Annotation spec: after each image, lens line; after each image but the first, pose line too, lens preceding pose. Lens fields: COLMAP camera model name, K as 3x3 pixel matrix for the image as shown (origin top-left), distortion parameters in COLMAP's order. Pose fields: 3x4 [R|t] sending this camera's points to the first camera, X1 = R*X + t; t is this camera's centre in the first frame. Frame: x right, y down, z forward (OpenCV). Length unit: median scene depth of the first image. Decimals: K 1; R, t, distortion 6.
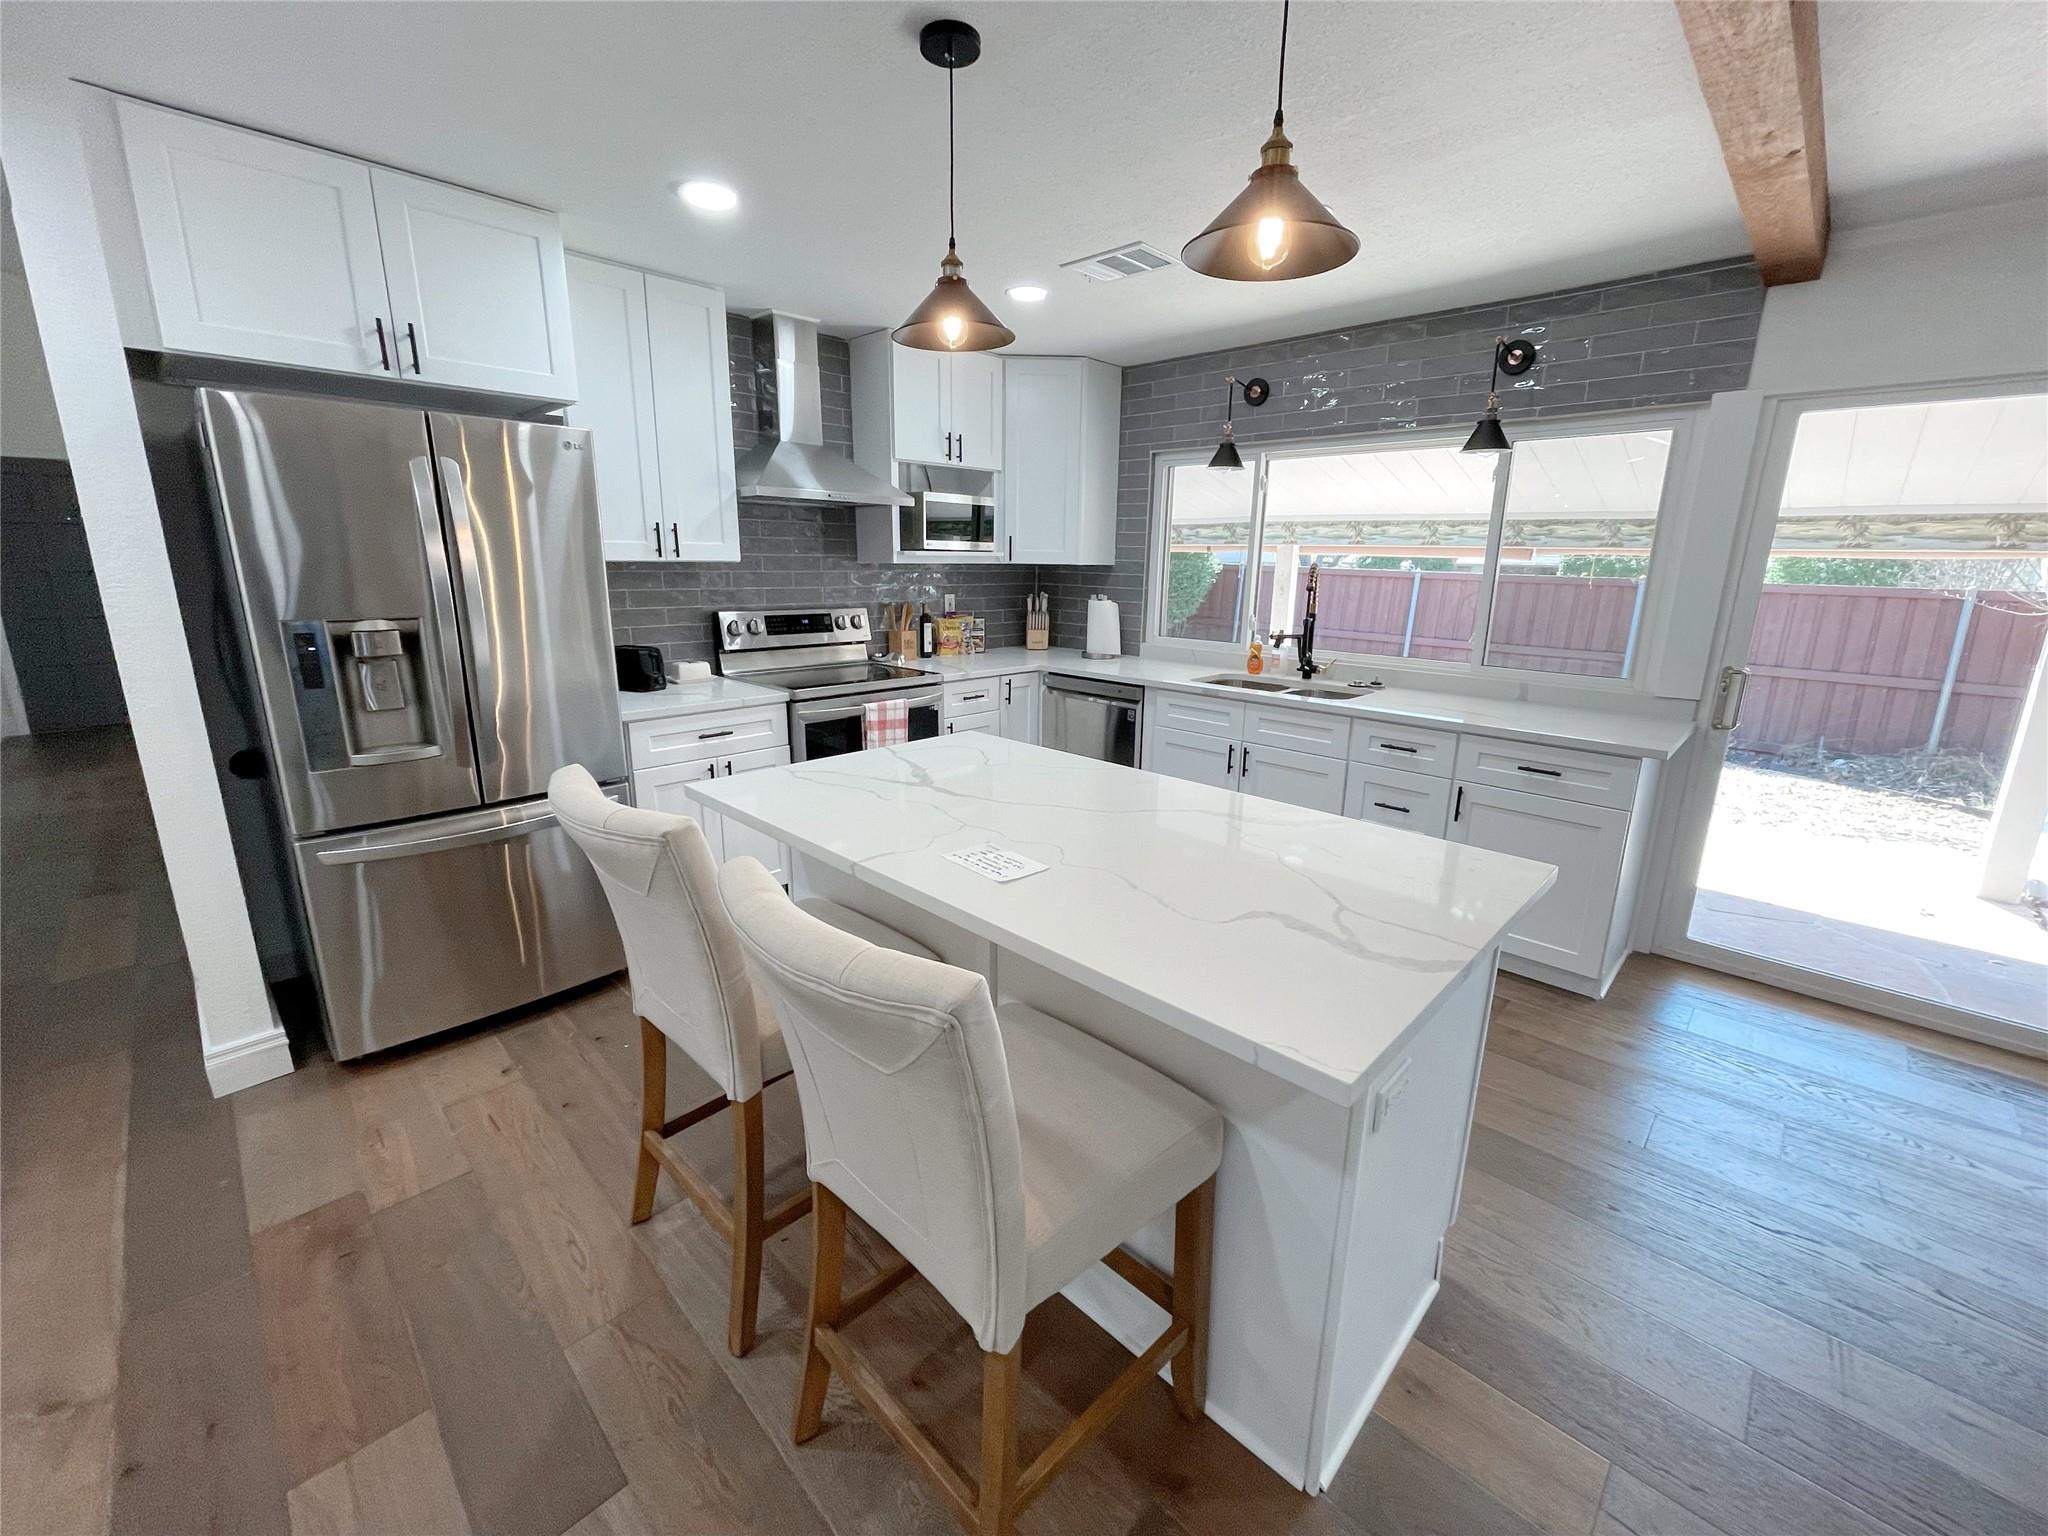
lens RADIAL K [[826.0, 0, 1034.6], [0, 826.0, 747.4], [0, 0, 1]] dist [-0.001614, -0.000808]
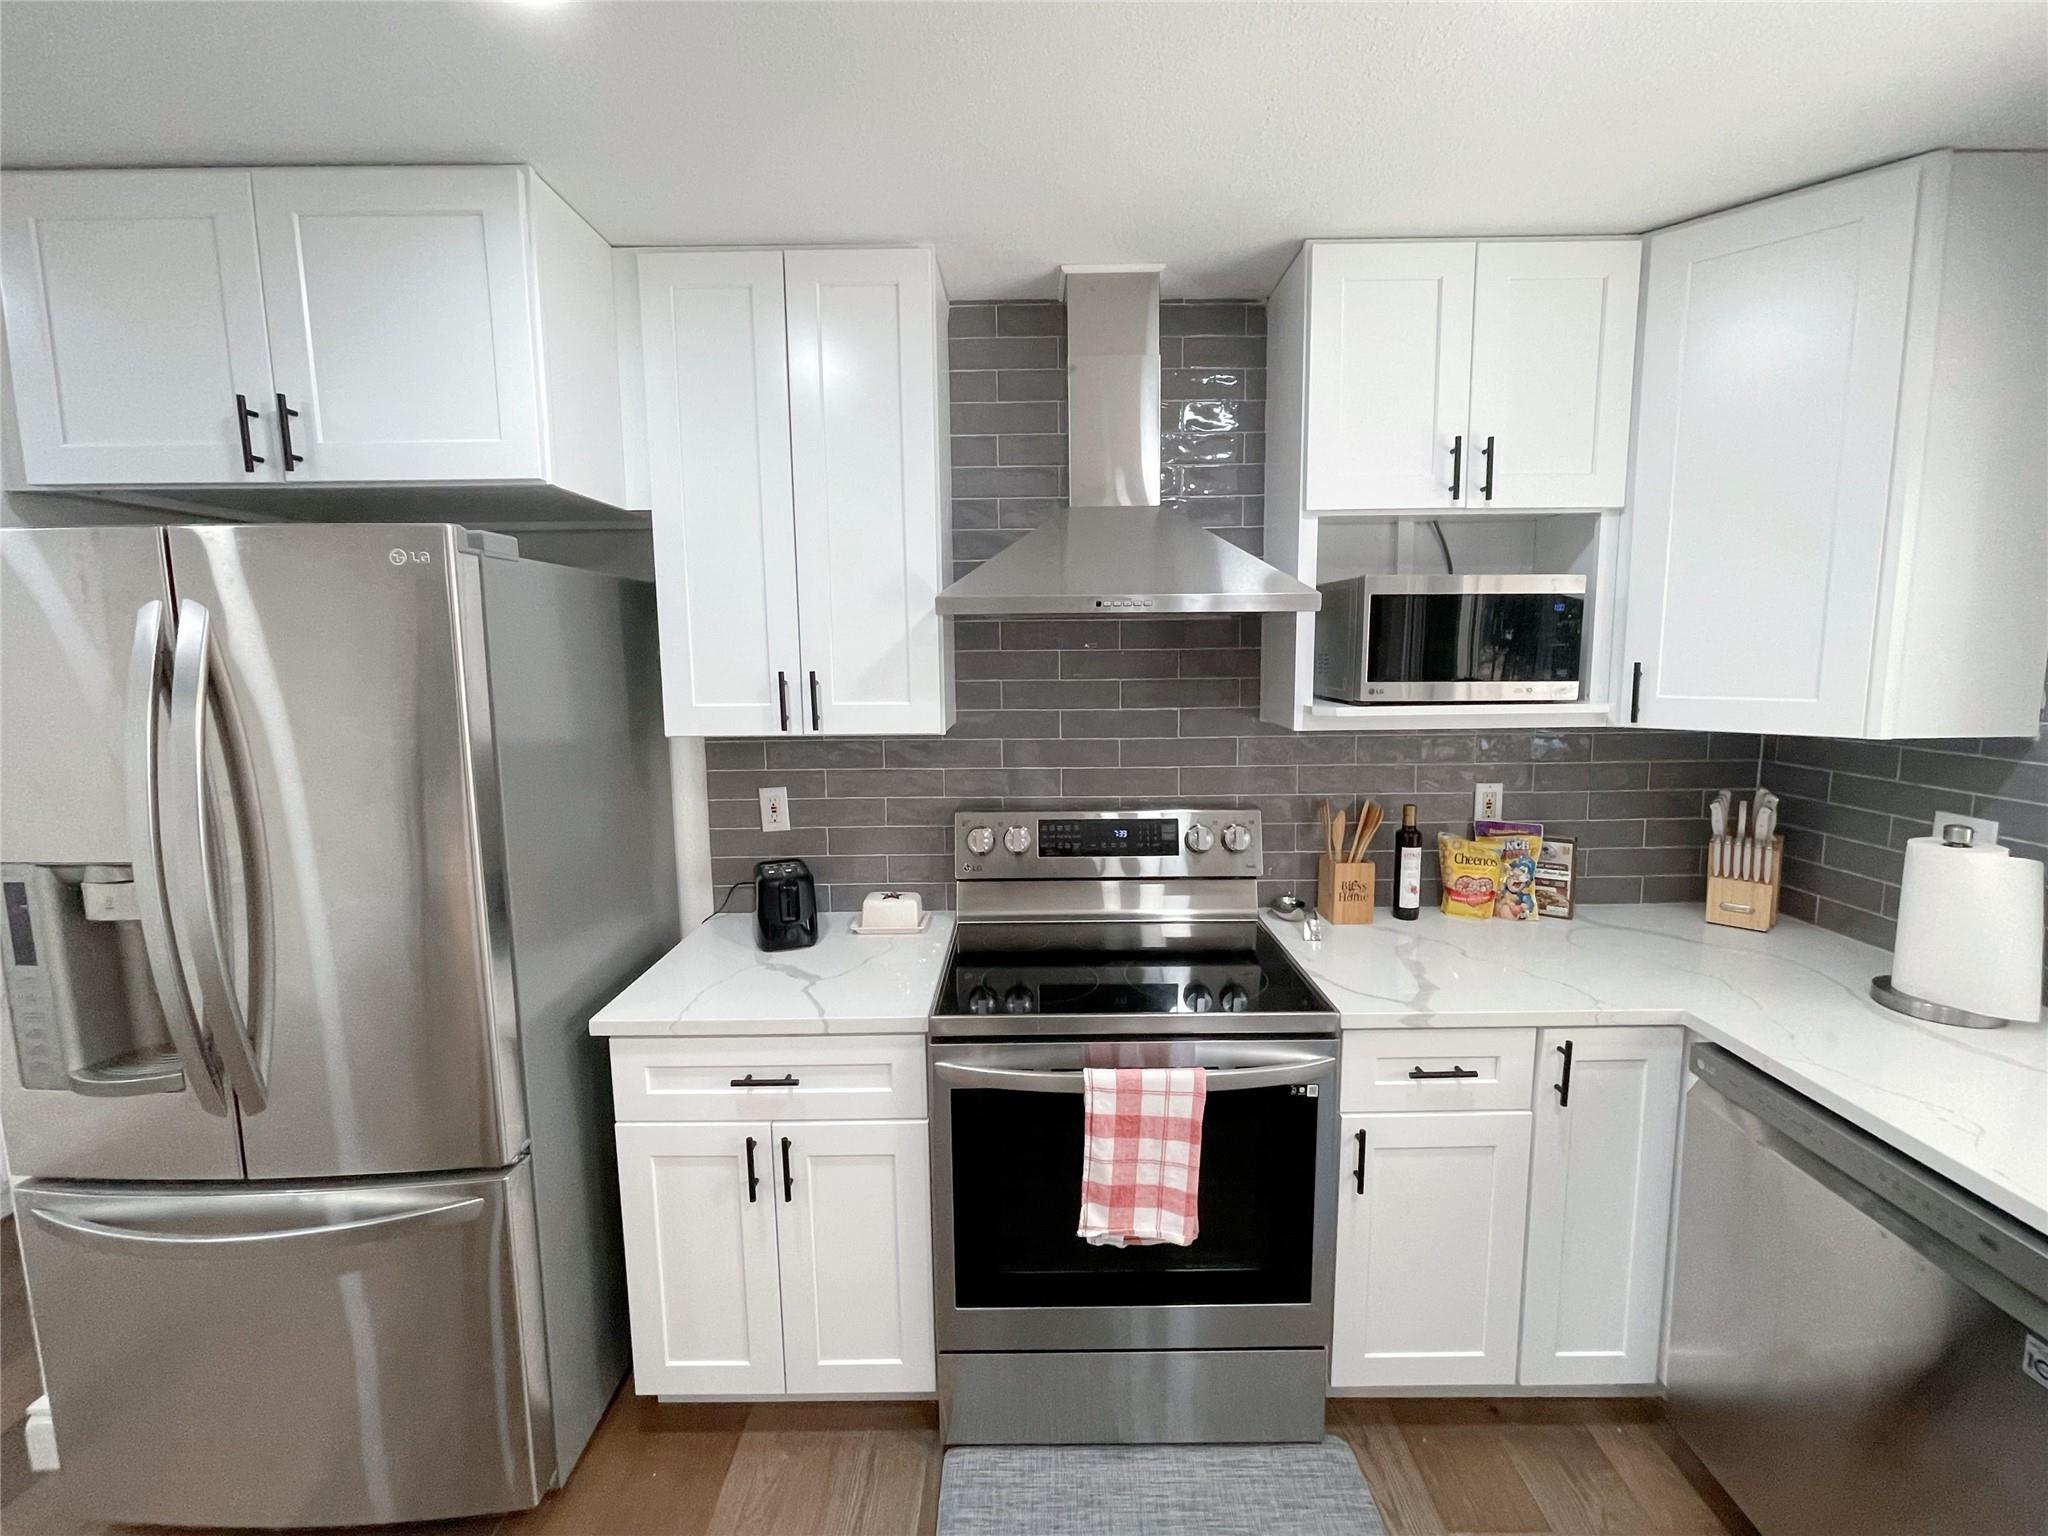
lens RADIAL K [[846.5, 0, 1040.2], [0, 846.5, 752.5], [0, 0, 1]] dist [-0.002598, -0.000785]
pose [[0.694269, 0.062685, -0.716981, 0.085690], [-0.143031, 0.988347, -0.052090, -0.194353], [0.705360, 0.138715, 0.695144, 0.667185]]
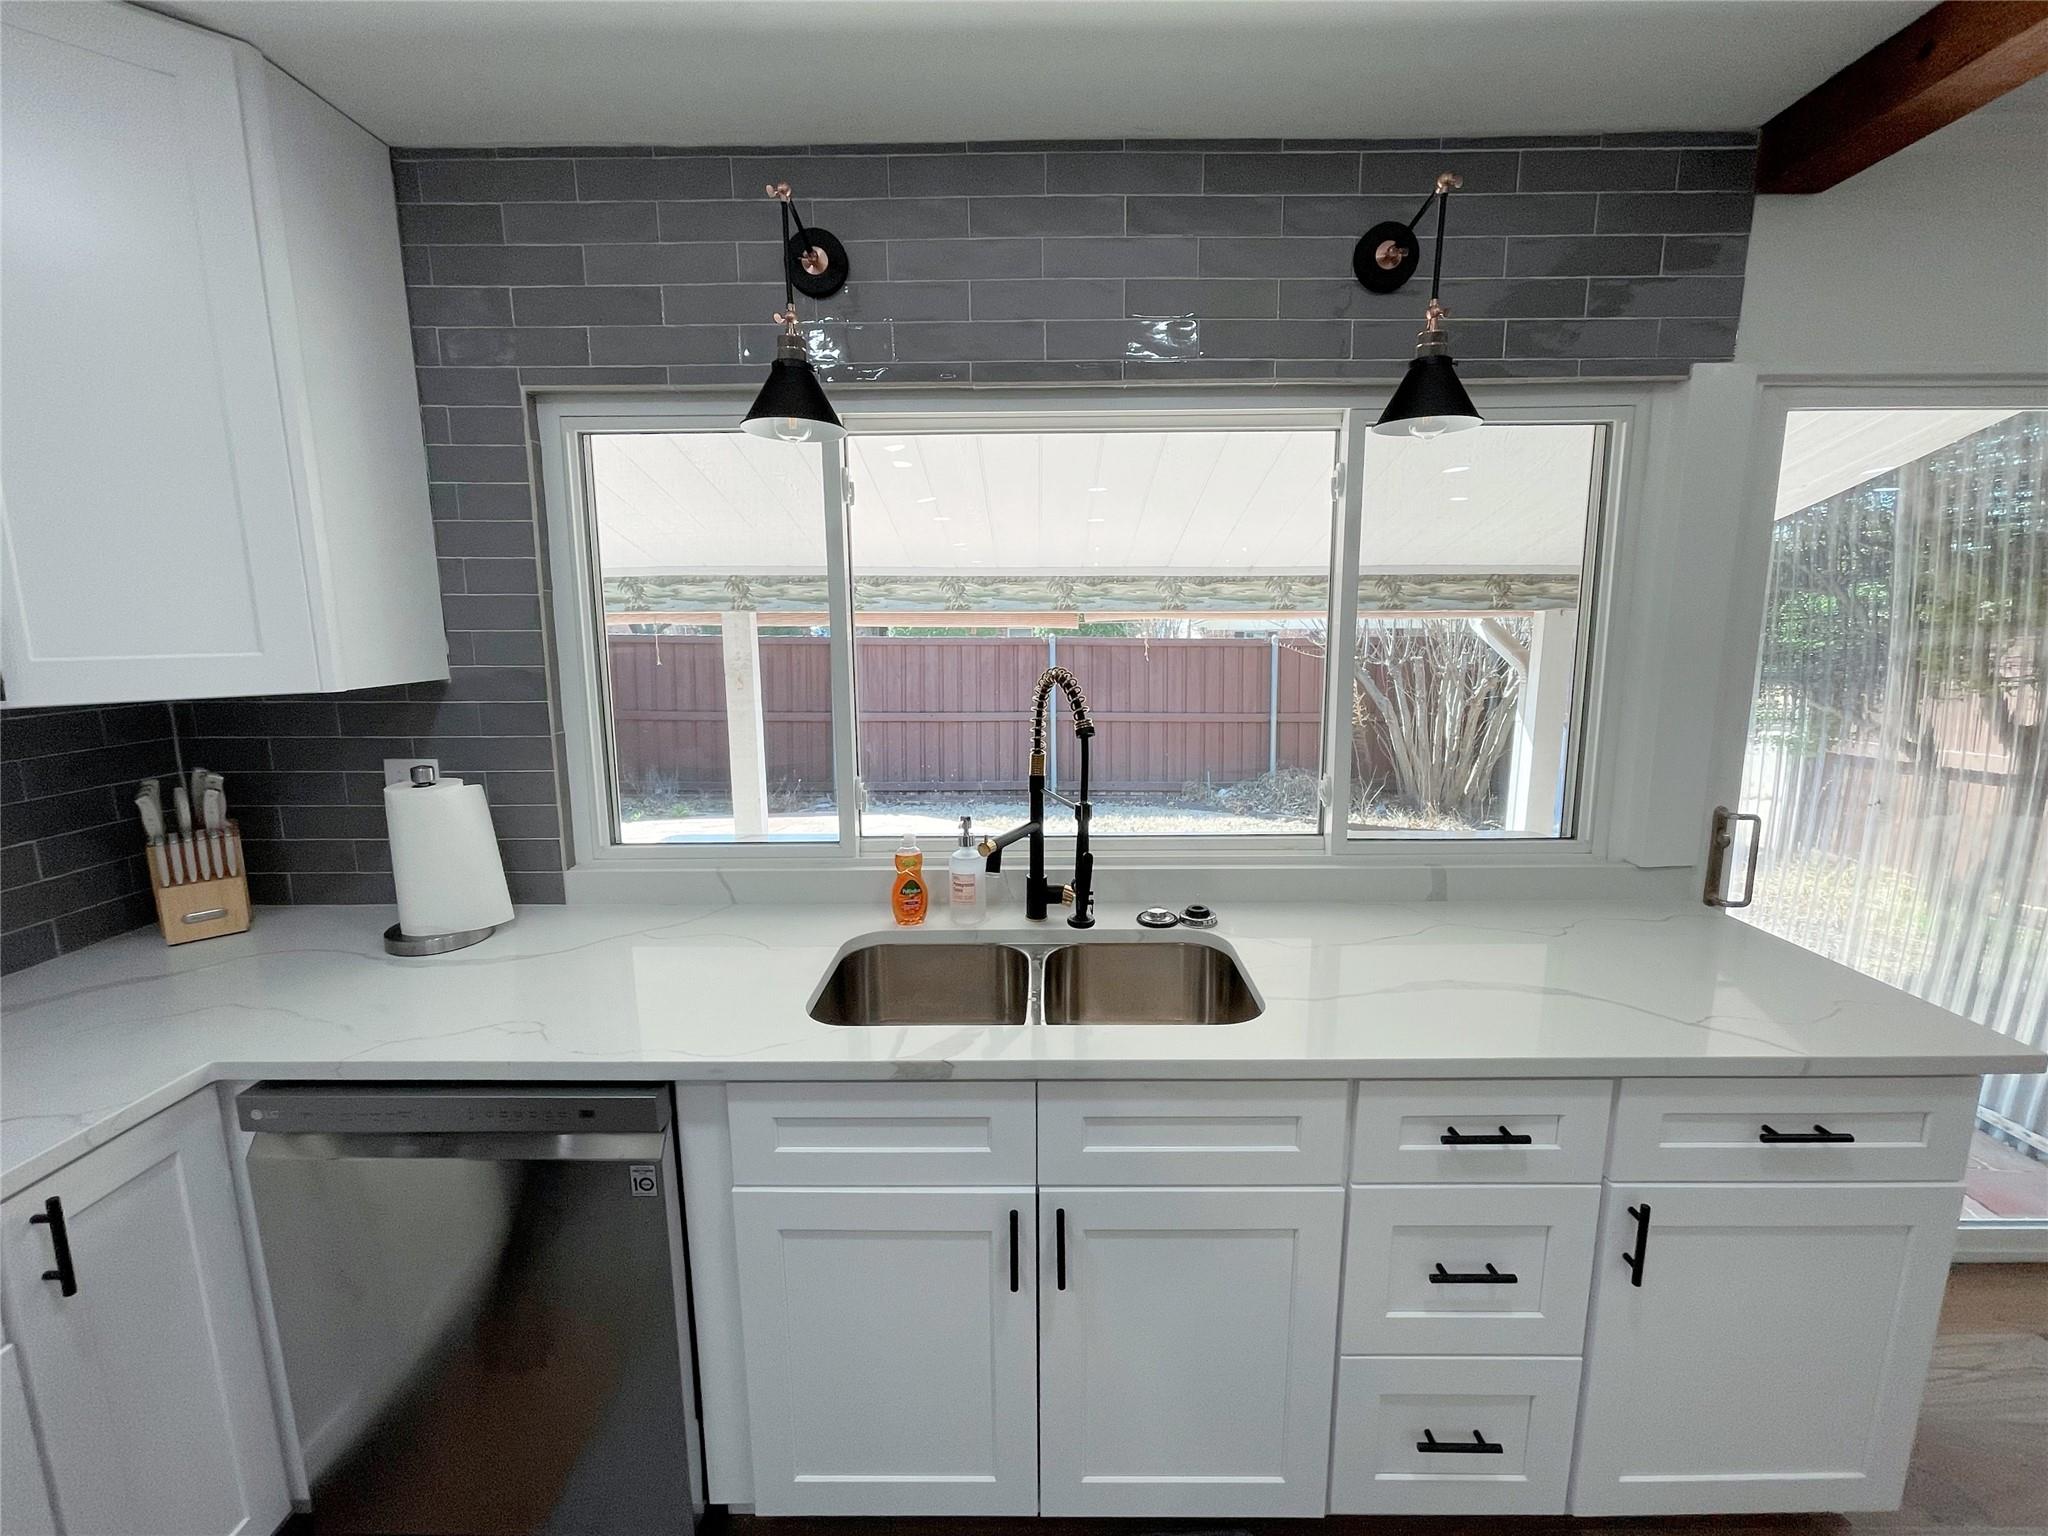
lens RADIAL K [[846.5, 0, 1040.2], [0, 846.5, 752.5], [0, 0, 1]] dist [-0.002598, -0.000785]
pose [[0.721724, -0.128943, 0.680065, 0.034425], [0.172929, 0.984929, 0.003224, -0.198541], [-0.670231, 0.115276, 0.733145, 0.749907]]
